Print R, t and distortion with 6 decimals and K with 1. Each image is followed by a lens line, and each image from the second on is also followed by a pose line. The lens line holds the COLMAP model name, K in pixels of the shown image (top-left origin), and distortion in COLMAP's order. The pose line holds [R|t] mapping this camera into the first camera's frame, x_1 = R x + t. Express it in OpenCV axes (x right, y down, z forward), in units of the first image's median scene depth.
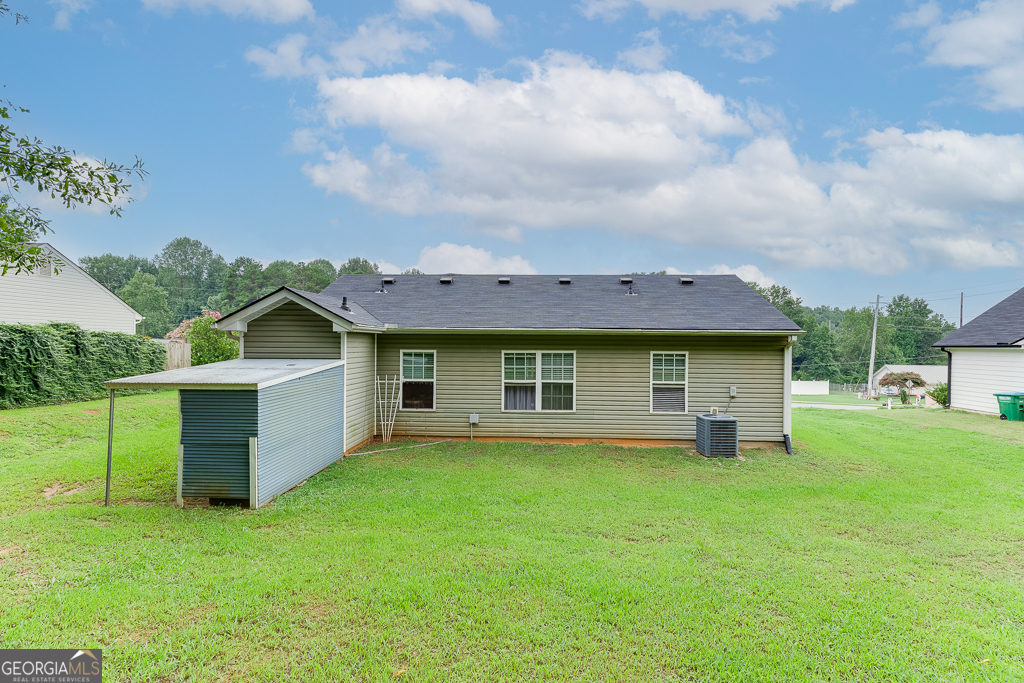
lens RADIAL K [[457.3, 0, 512.8], [0, 457.3, 343.2], [0, 0, 1]] dist [0.006662, -0.002127]
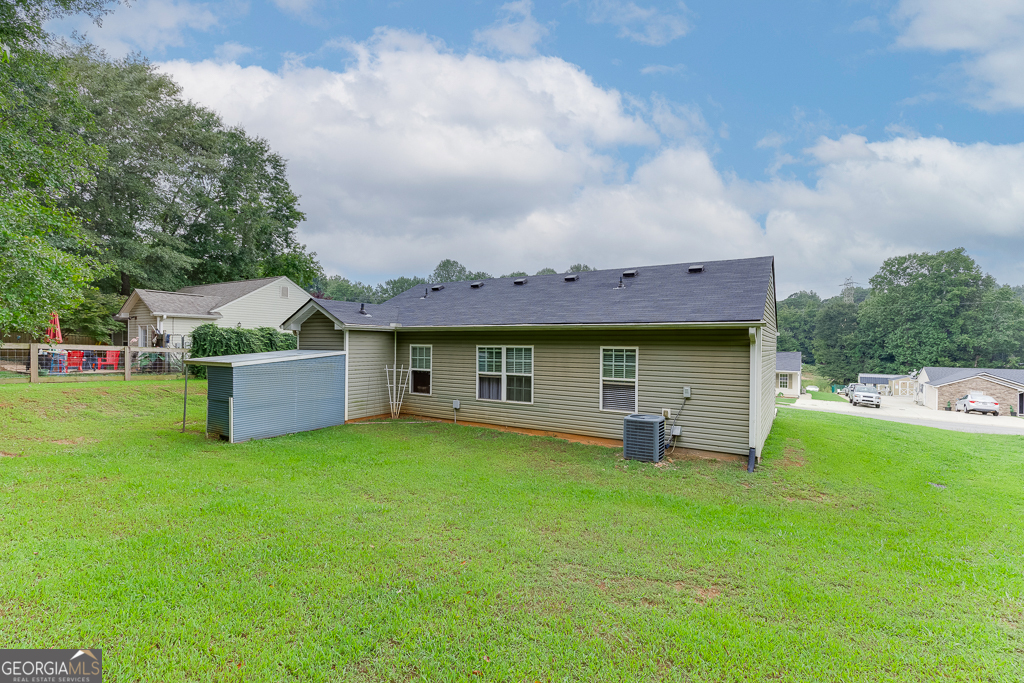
lens RADIAL K [[457.3, 0, 515.3], [0, 457.3, 339.1], [0, 0, 1]] dist [0.006662, -0.002127]
pose [[0.871986, -0.003702, -0.489516, 0.612959], [-0.002363, 0.999928, -0.011772, 0.014141], [0.489524, 0.011422, 0.871915, 0.067488]]
